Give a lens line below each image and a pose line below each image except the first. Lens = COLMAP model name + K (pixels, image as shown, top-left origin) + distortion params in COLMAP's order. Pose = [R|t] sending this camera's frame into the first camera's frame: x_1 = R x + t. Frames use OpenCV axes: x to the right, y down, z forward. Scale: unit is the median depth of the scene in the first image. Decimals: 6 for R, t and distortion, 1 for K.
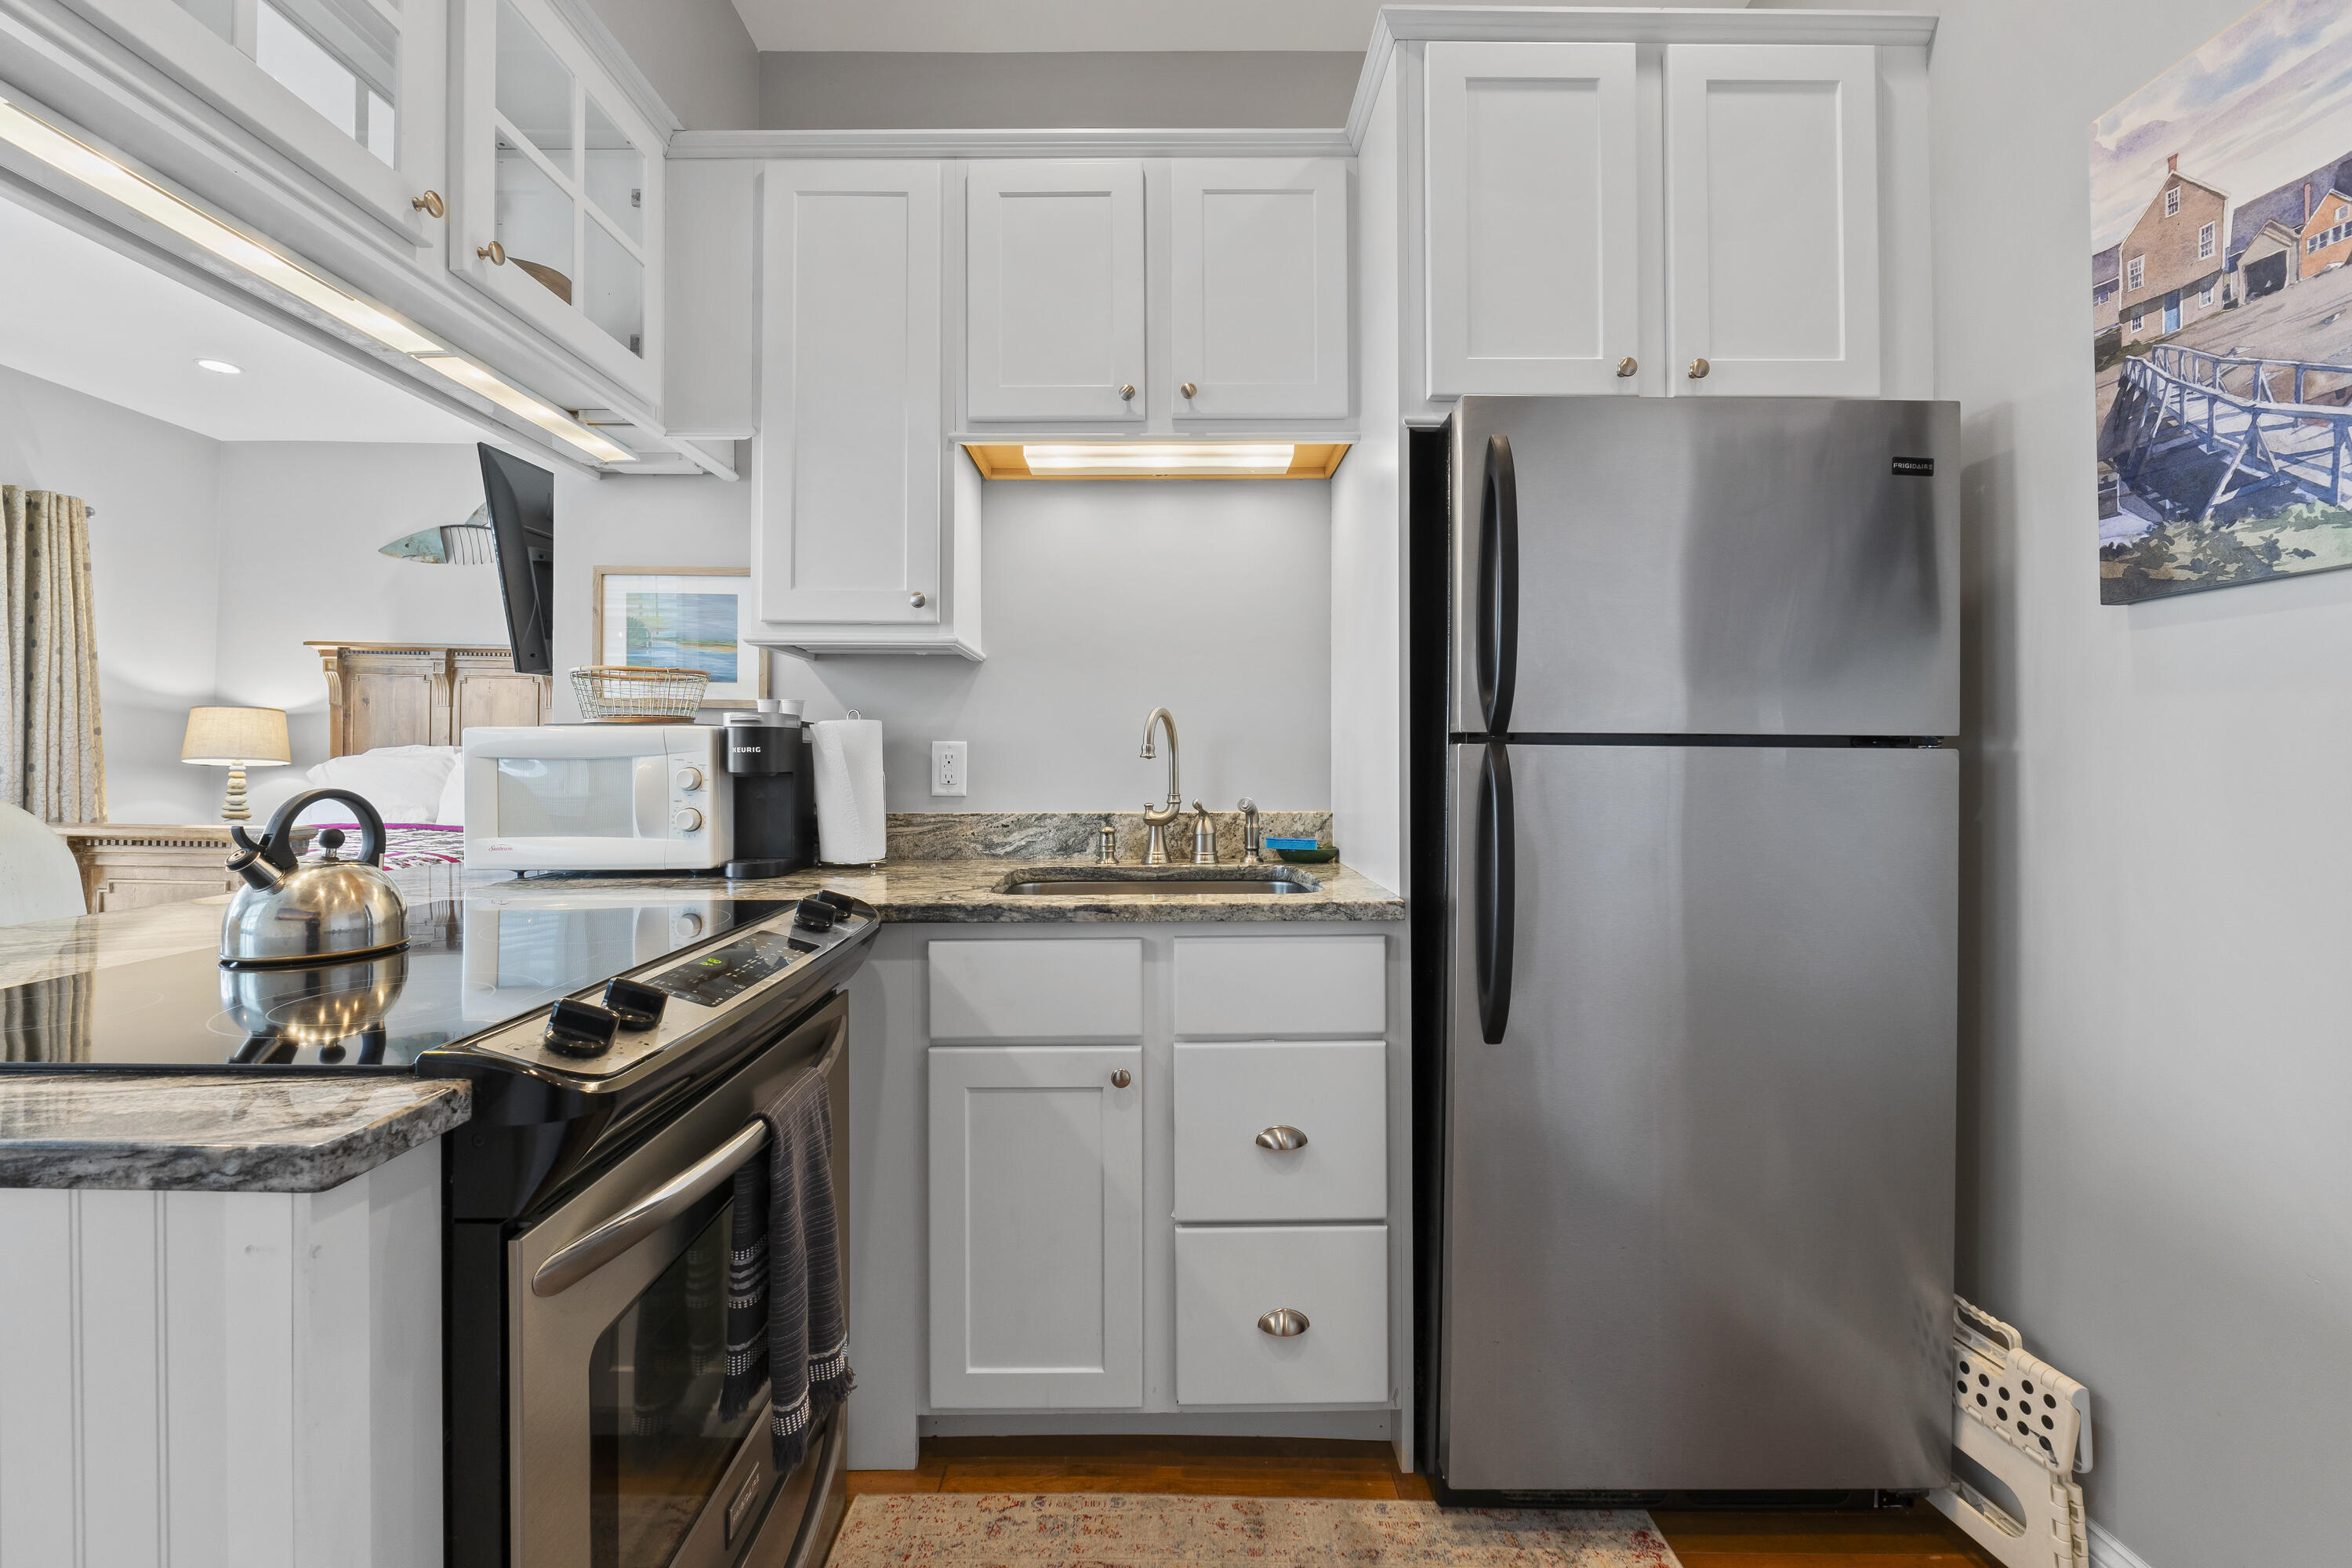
lens RADIAL K [[993.1, 0, 1157.2], [0, 993.1, 754.7], [0, 0, 1]] dist [-0.007911, -0.000013]
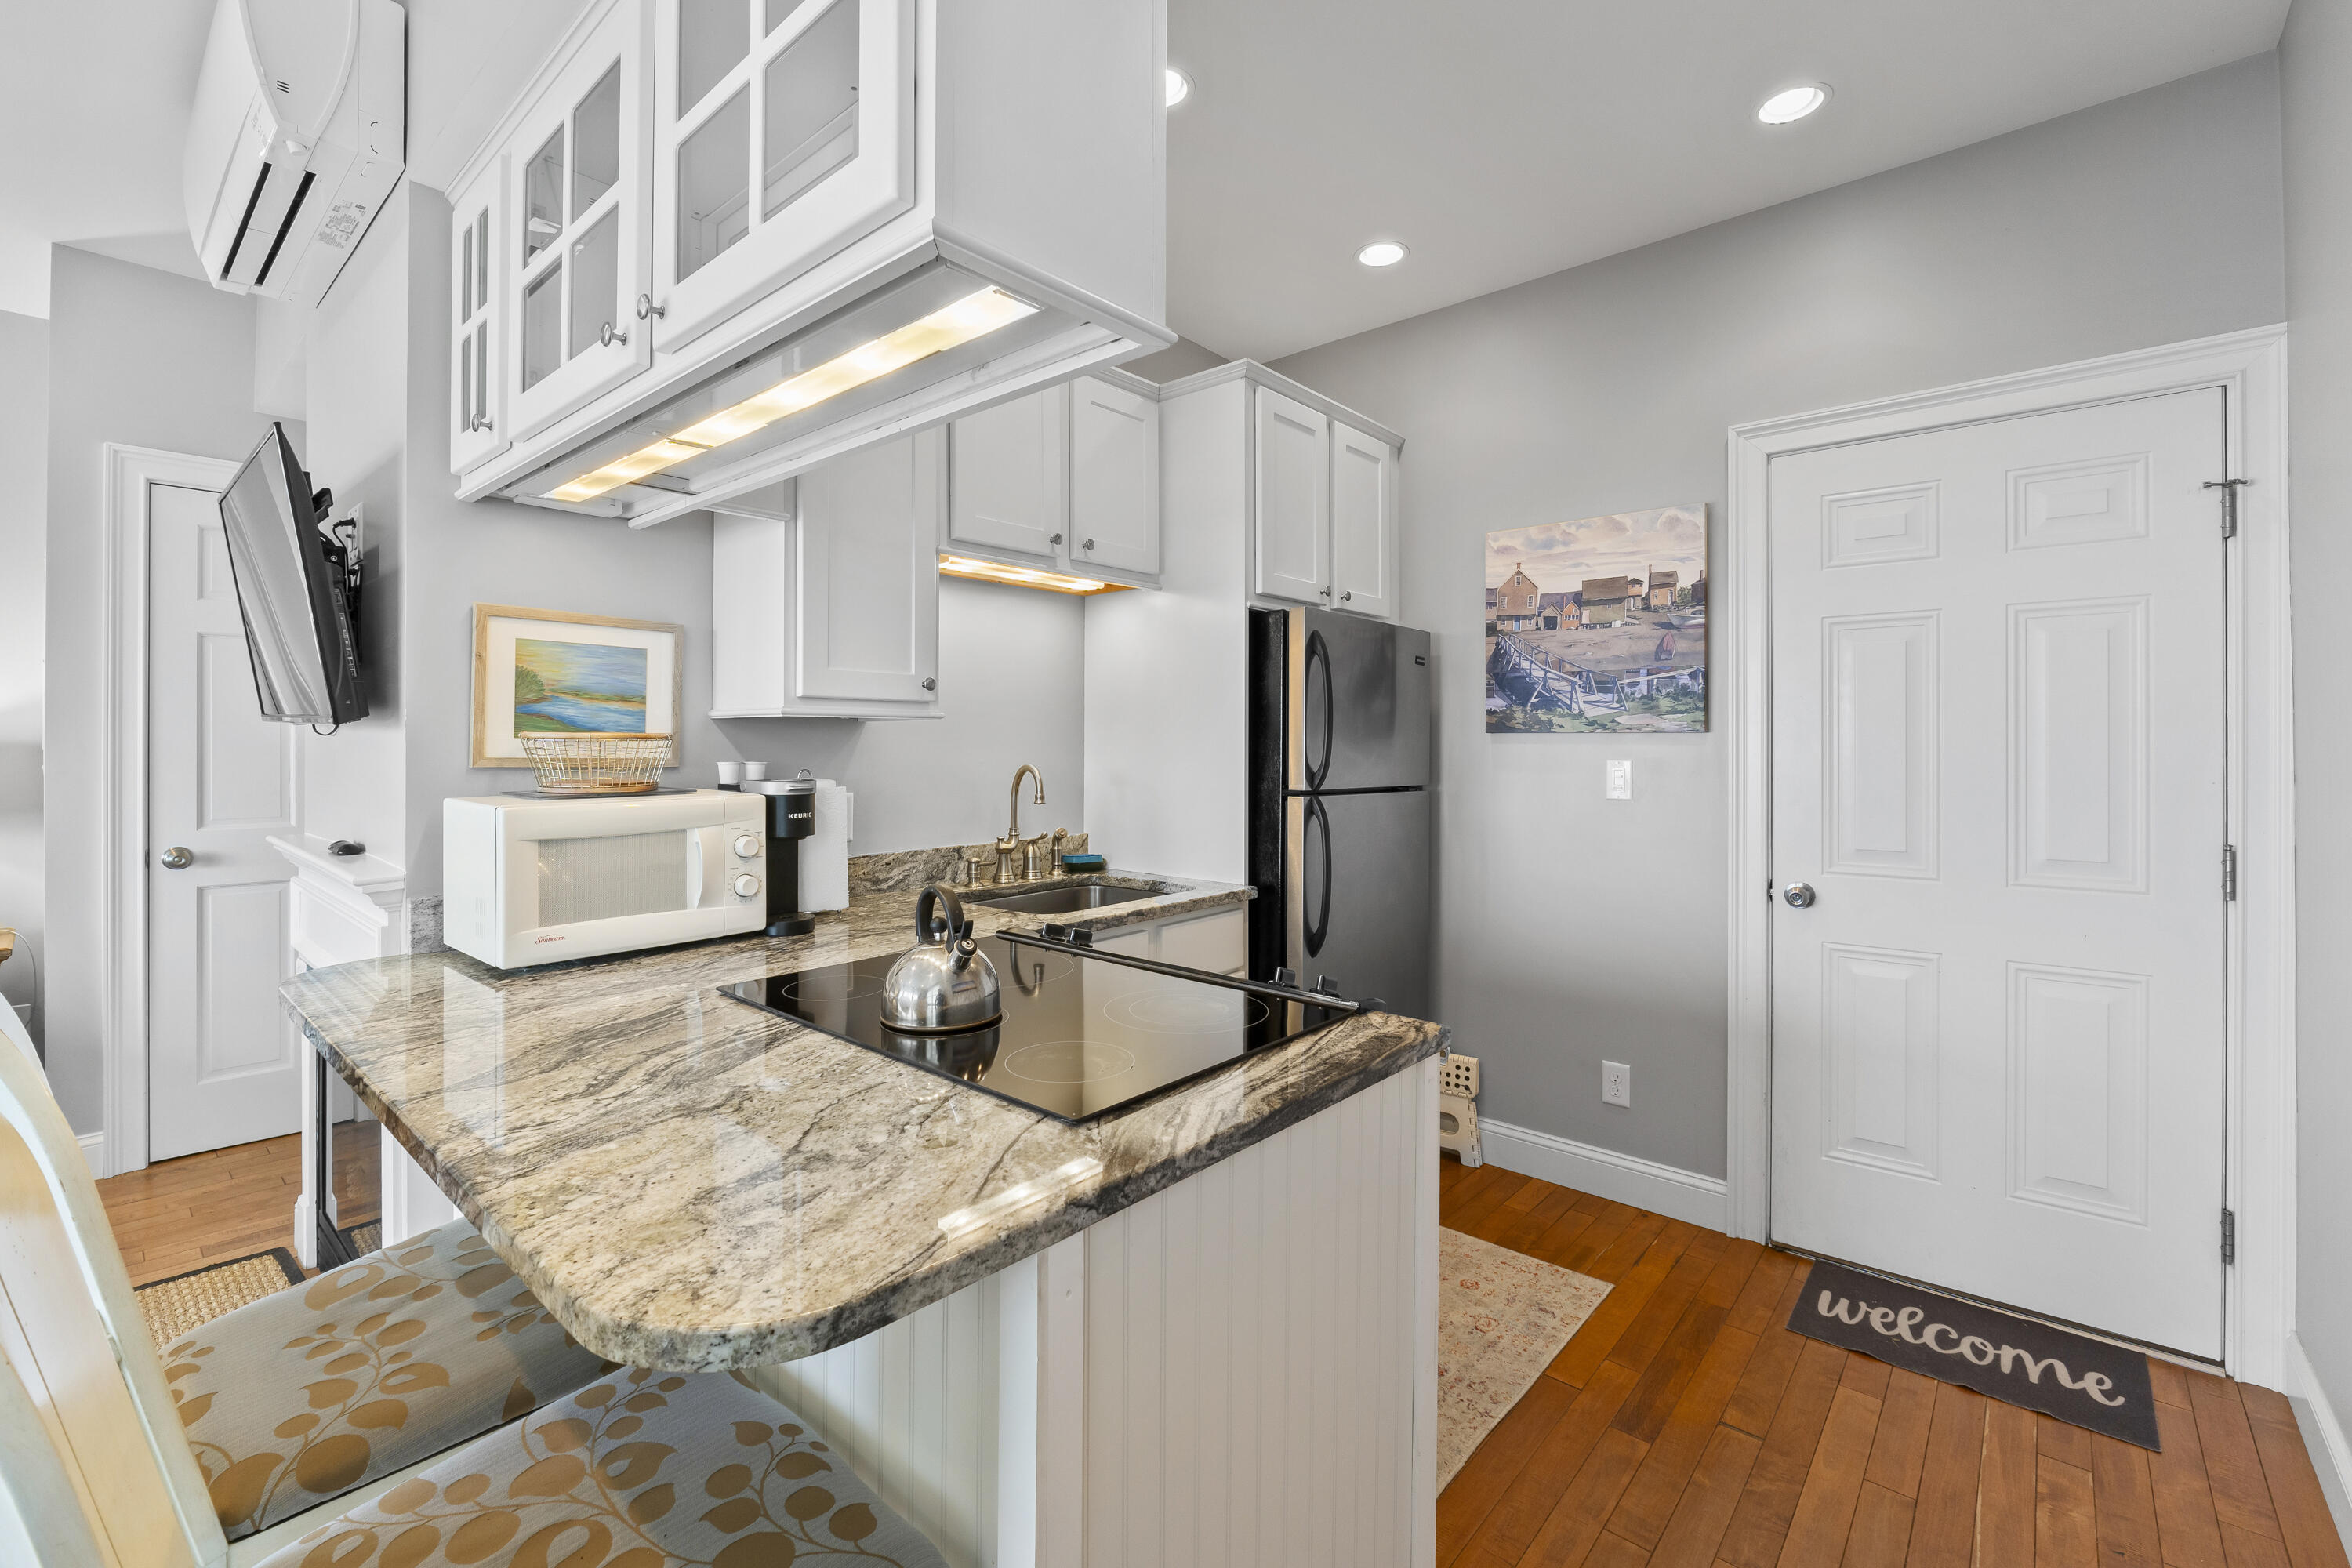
lens RADIAL K [[993.1, 0, 1161.4], [0, 993.1, 741.4], [0, 0, 1]] dist [-0.007911, -0.000013]
pose [[0.665090, 0.002739, 0.746758, -1.161260], [-0.005094, 0.999987, 0.000869, -0.107278], [-0.746746, -0.004381, 0.665095, -0.022492]]
